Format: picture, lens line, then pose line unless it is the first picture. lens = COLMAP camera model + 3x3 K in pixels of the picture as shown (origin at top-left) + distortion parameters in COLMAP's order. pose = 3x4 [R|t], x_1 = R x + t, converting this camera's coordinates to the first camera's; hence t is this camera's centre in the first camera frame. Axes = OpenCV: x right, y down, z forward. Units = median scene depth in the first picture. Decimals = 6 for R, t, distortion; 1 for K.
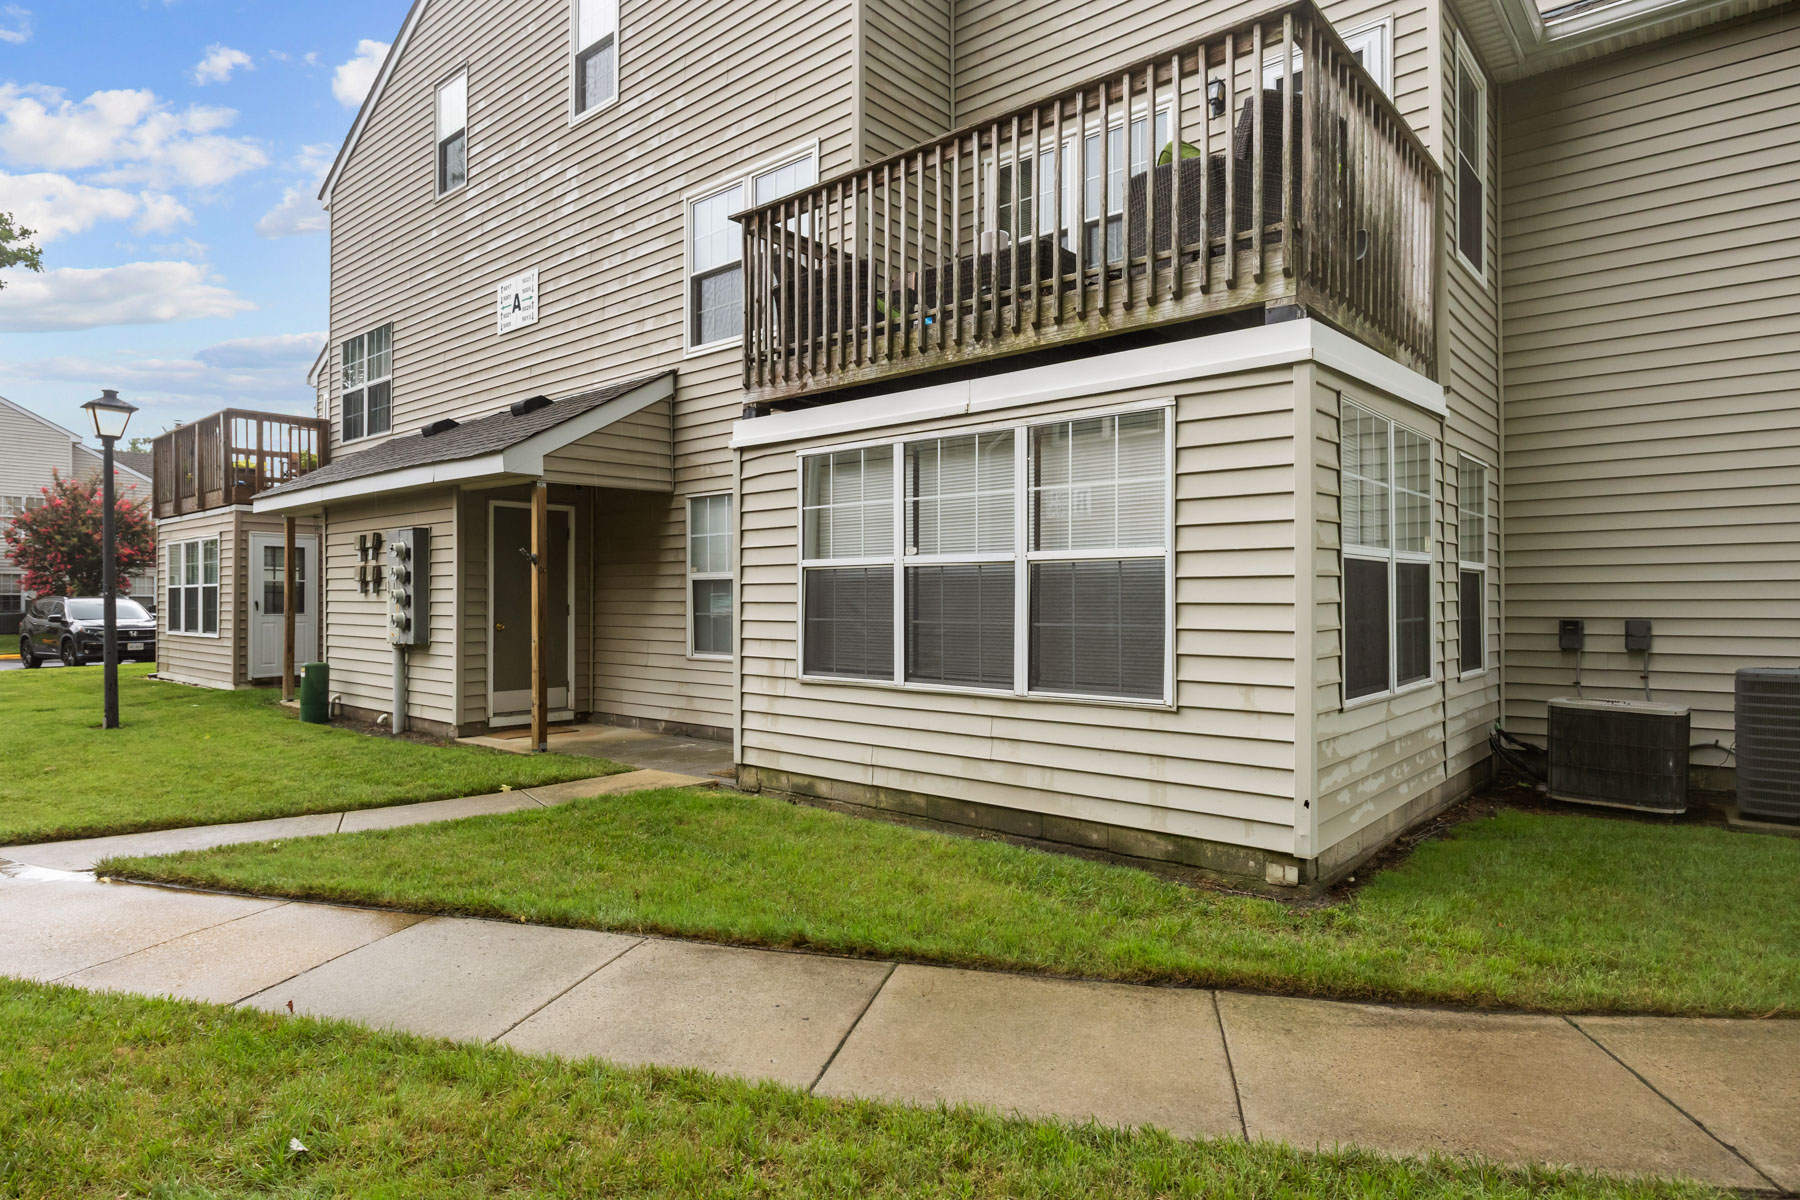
lens RADIAL K [[1012.5, 0, 897.5], [0, 1012.5, 601.9], [0, 0, 1]] dist [-0.001041, 0.000189]
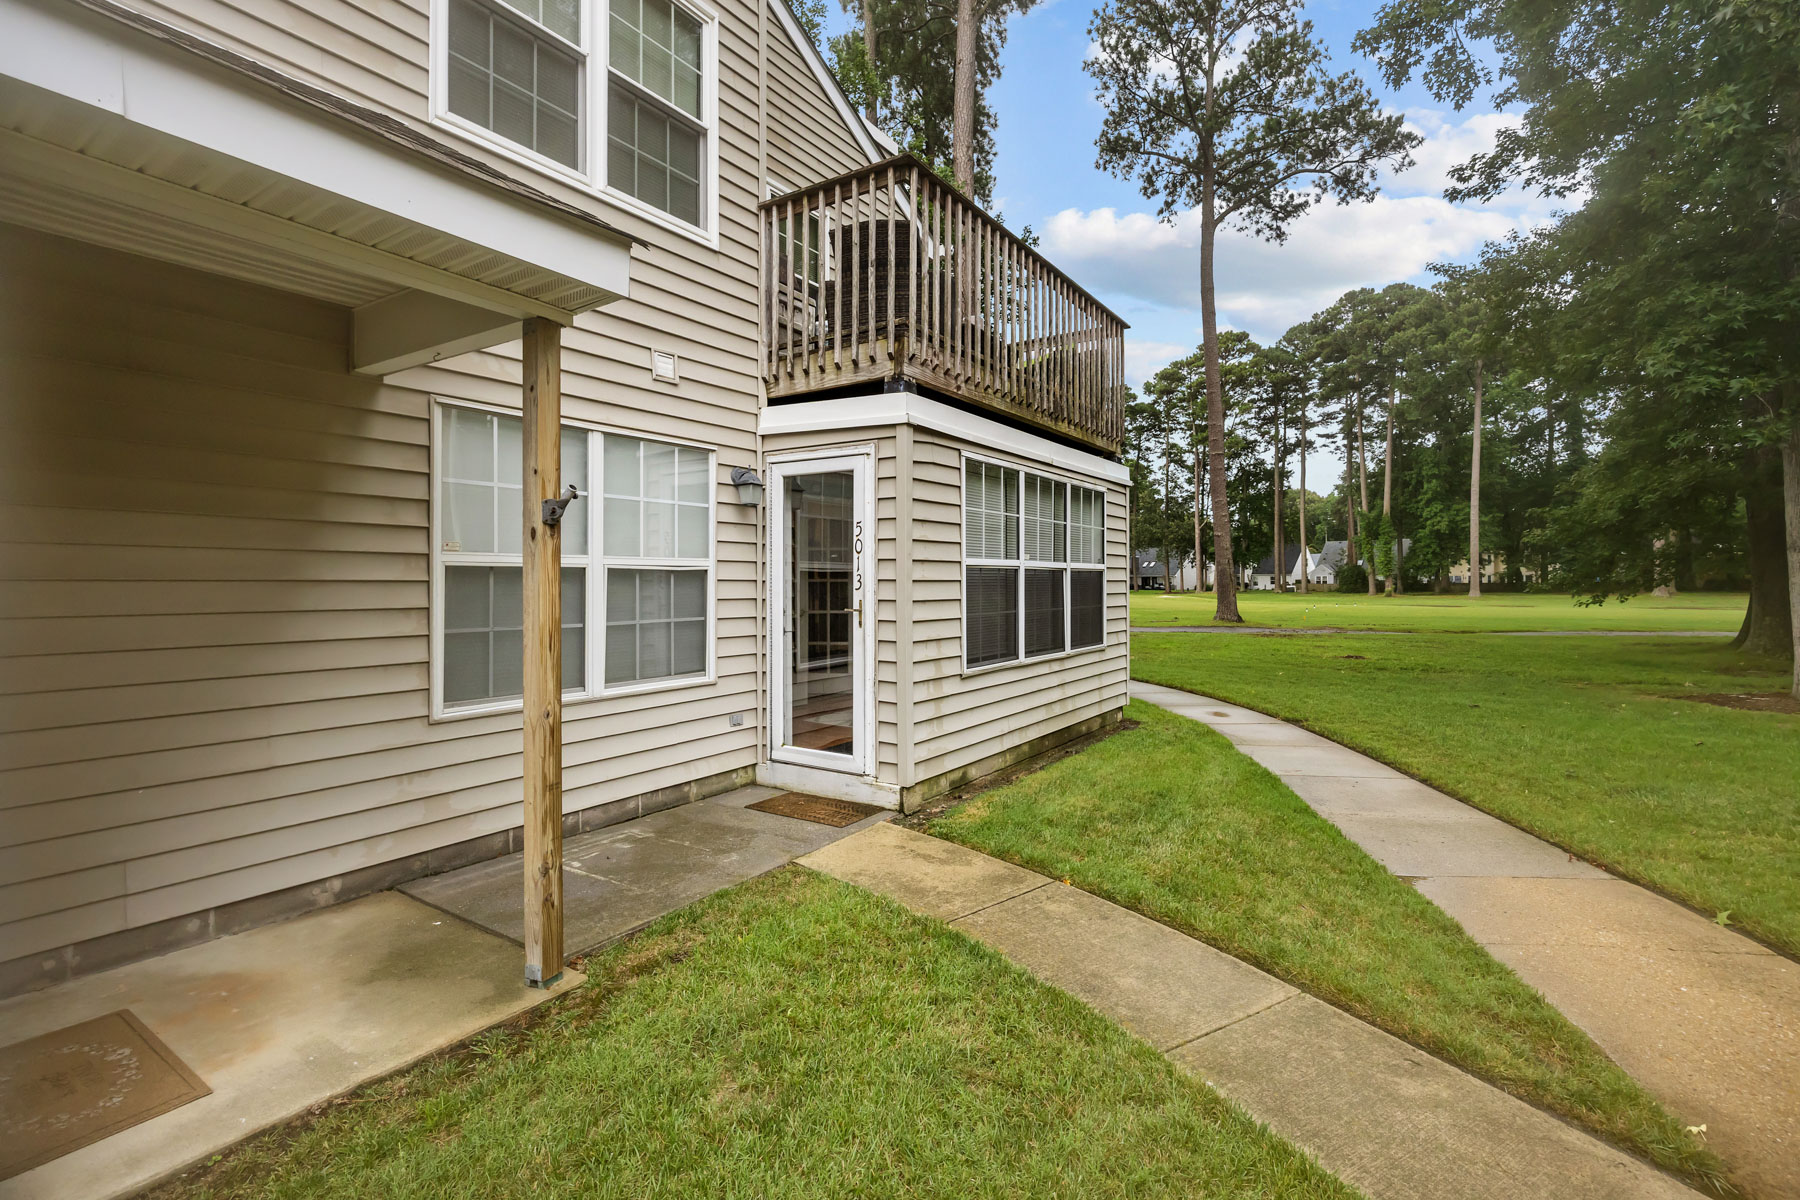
lens RADIAL K [[820.8, 0, 899.6], [0, 820.8, 587.2], [0, 0, 1]] dist [-0.014965, -0.000199]
pose [[-0.123765, -0.007729, 0.992282, -1.483879], [0.003718, 0.999959, 0.008253, -0.031192], [-0.992305, 0.004711, -0.123731, 1.899205]]
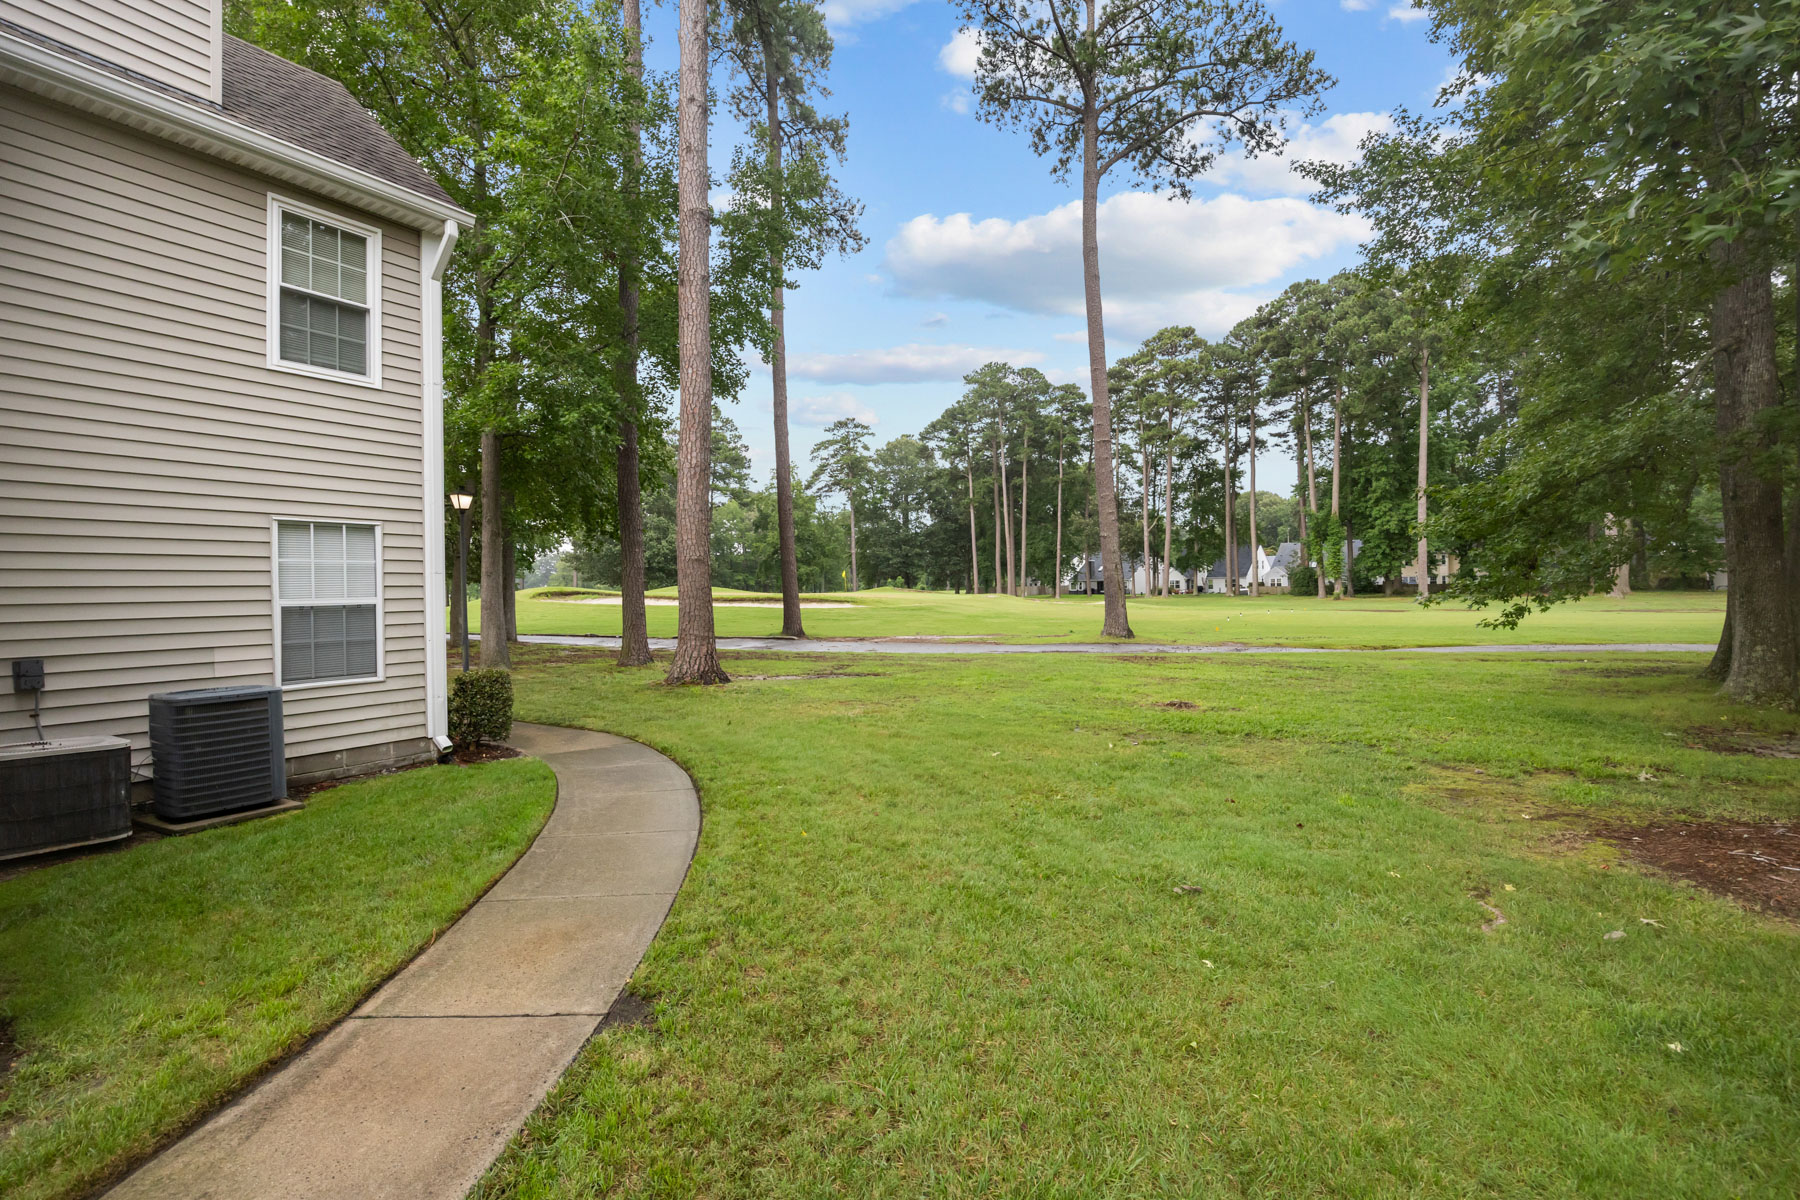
lens RADIAL K [[820.8, 0, 898.1], [0, 820.8, 592.5], [0, 0, 1]] dist [-0.014965, -0.000199]
pose [[-0.153754, -0.004711, 0.988098, -0.299565], [0.015640, 0.999852, 0.007201, -0.064231], [-0.987985, 0.016561, -0.153658, 0.419509]]
